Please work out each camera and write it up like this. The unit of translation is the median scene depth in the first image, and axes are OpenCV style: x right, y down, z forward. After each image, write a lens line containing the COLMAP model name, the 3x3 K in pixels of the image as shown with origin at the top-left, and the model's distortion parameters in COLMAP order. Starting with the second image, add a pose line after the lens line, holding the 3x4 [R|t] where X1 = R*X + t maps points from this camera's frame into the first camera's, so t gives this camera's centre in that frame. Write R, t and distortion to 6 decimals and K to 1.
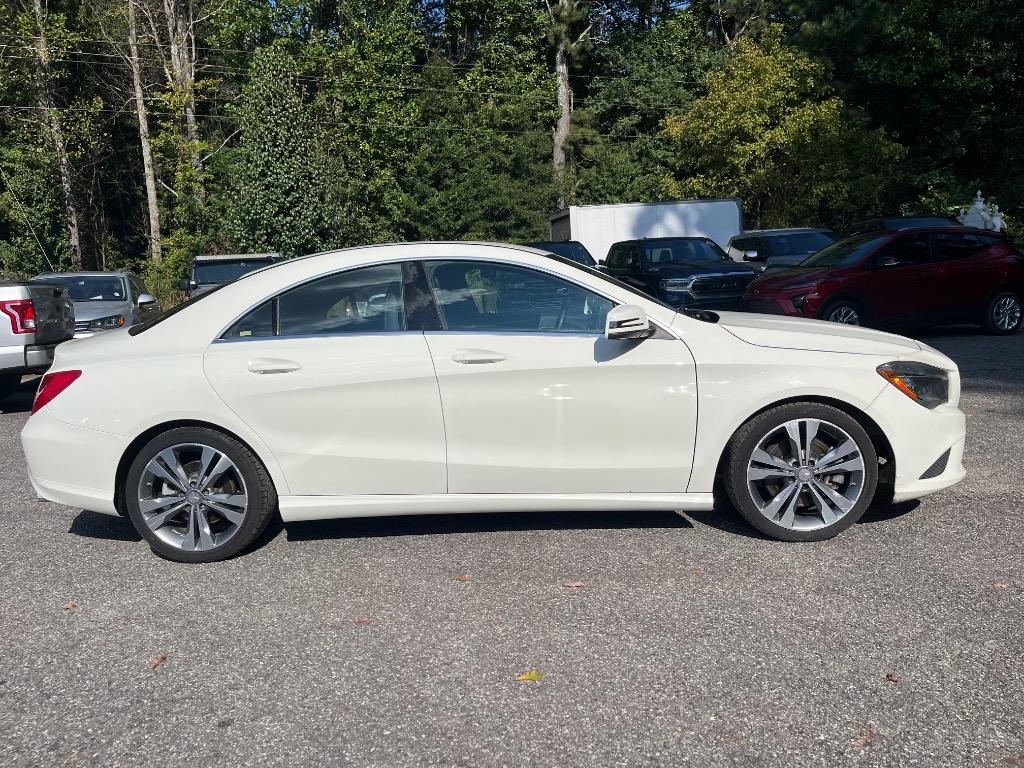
lens RADIAL K [[767.7, 0, 518.6], [0, 767.7, 391.1], [0, 0, 1]] dist [0.054473, -0.077125]
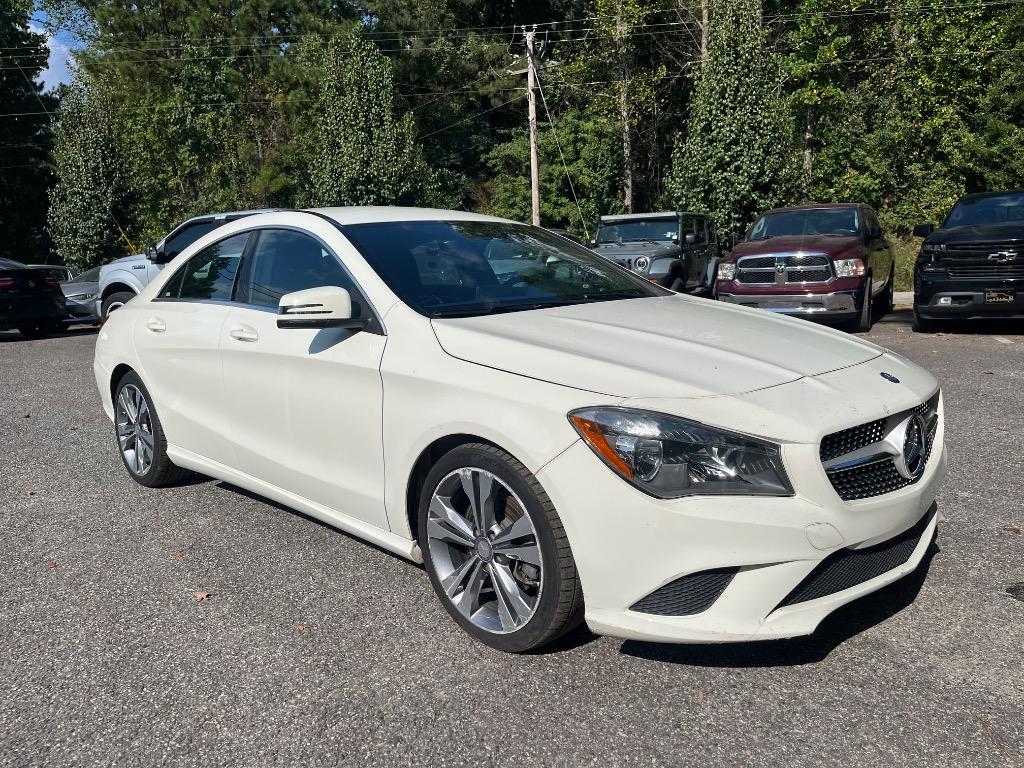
lens RADIAL K [[767.7, 0, 514.3], [0, 767.7, 391.5], [0, 0, 1]] dist [0.054473, -0.077125]
pose [[0.748400, 0.139419, -0.648429, 0.085601], [-0.102459, 0.990224, 0.094653, -0.010300], [0.655286, -0.004401, 0.755368, 0.053125]]
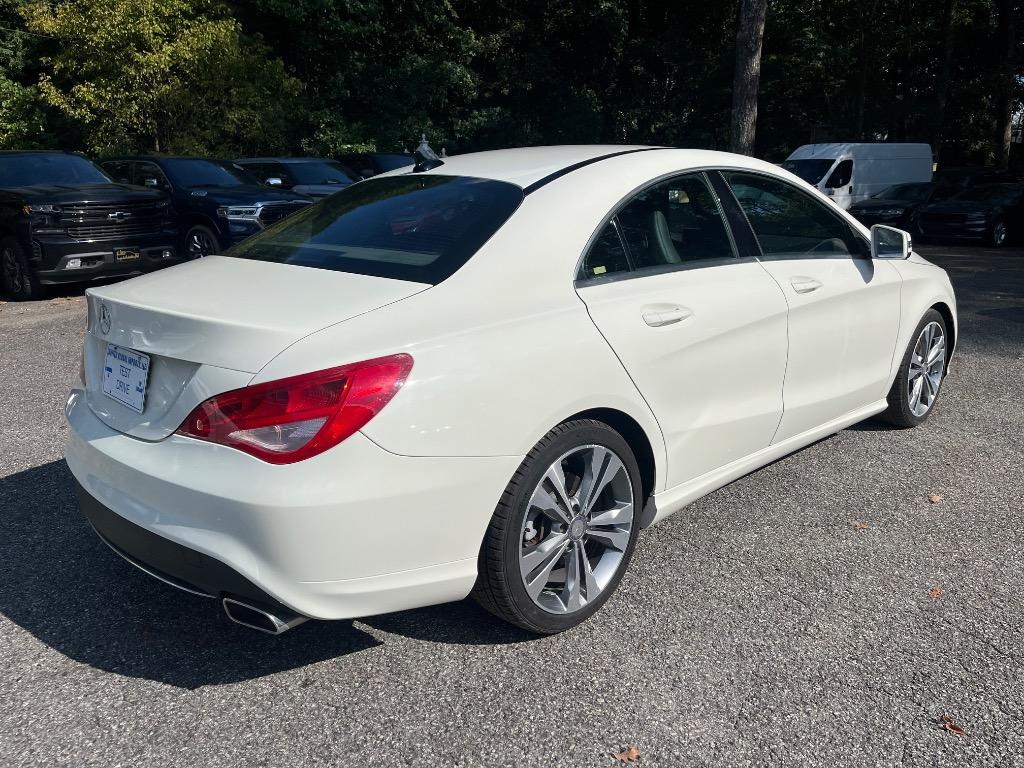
lens RADIAL K [[767.7, 0, 520.1], [0, 767.7, 390.5], [0, 0, 1]] dist [0.054473, -0.077125]
pose [[0.687727, -0.147442, 0.710839, -0.098460], [0.087882, 0.988866, 0.120086, -0.006428], [-0.720630, -0.020117, 0.693028, 0.065075]]
